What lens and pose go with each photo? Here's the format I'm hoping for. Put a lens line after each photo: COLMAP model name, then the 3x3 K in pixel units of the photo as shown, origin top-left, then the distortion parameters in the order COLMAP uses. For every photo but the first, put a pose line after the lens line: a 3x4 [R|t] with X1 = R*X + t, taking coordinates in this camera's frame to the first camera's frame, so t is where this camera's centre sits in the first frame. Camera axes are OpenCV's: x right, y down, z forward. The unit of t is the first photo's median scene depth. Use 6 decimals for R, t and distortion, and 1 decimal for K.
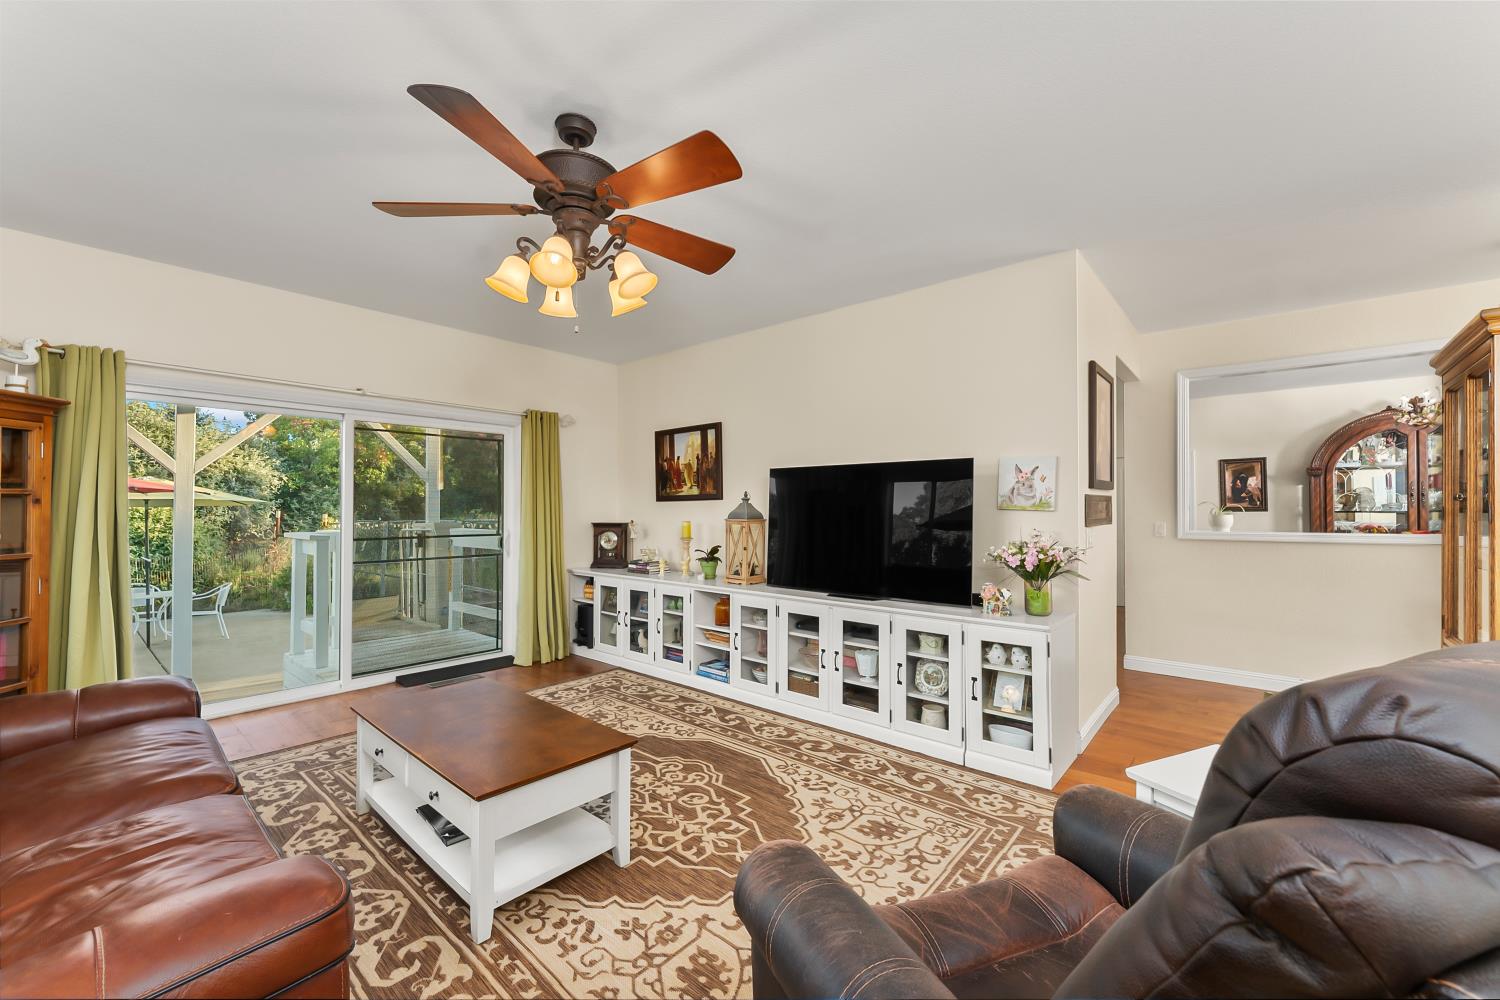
lens RADIAL K [[609.6, 0, 740.7], [0, 609.6, 497.4], [0, 0, 1]] dist [-0.003001, 0.000231]
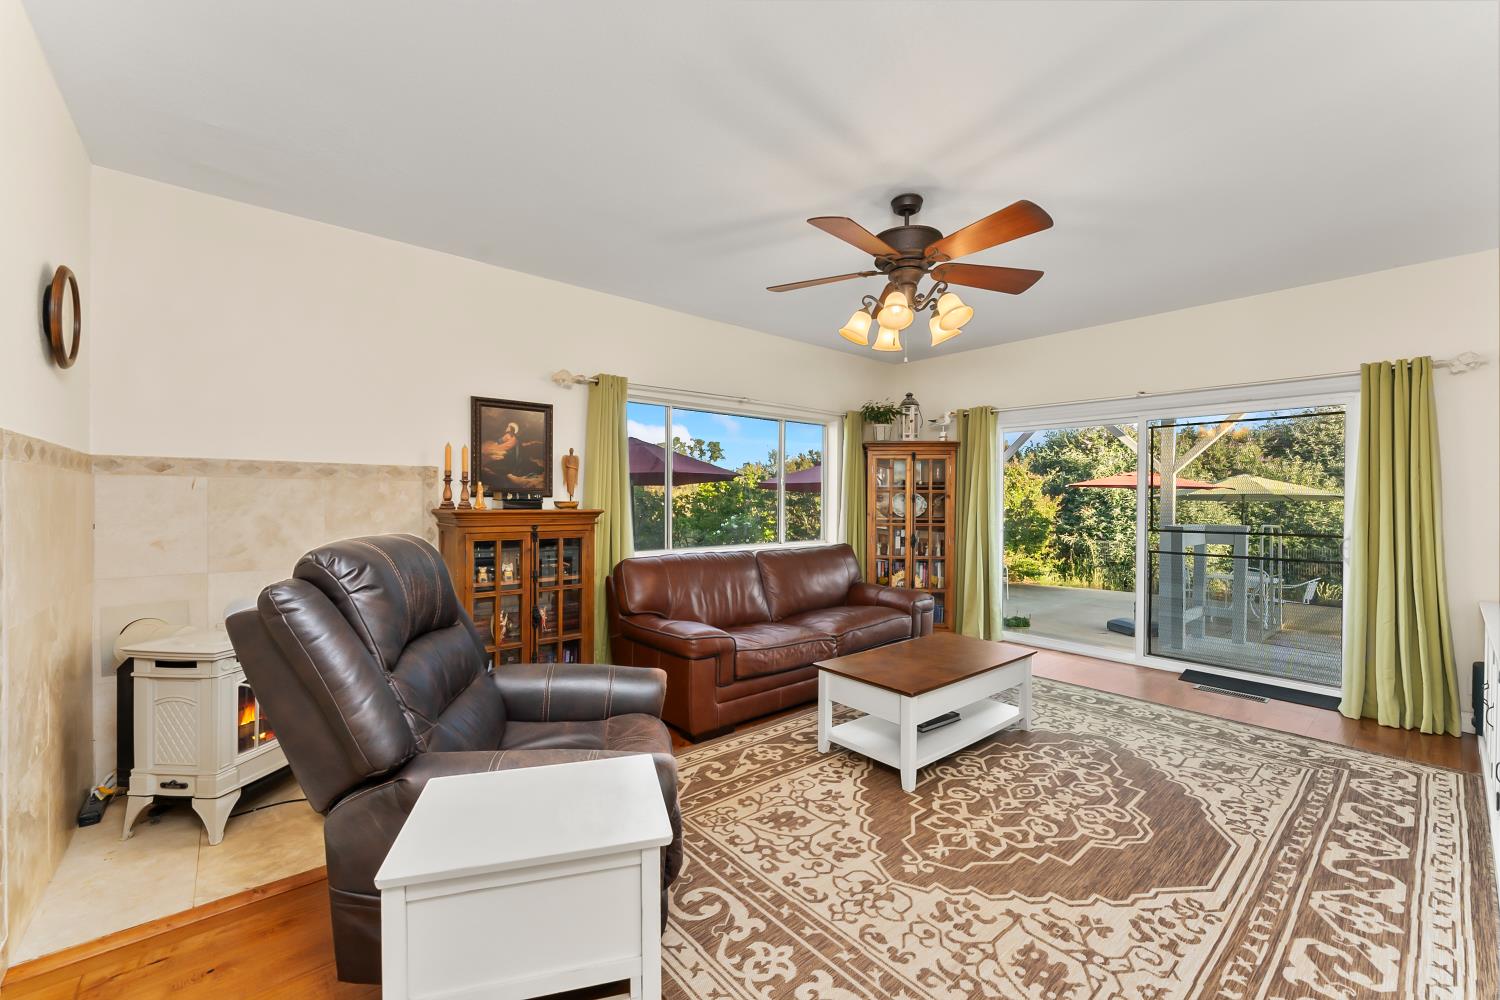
lens RADIAL K [[609.6, 0, 744.1], [0, 609.6, 503.7], [0, 0, 1]] dist [-0.003001, 0.000231]
pose [[-0.162504, 0.006433, -0.986687, 0.761481], [0.012248, 0.999915, 0.004502, 0.011013], [0.986632, -0.011353, -0.162569, 0.628463]]
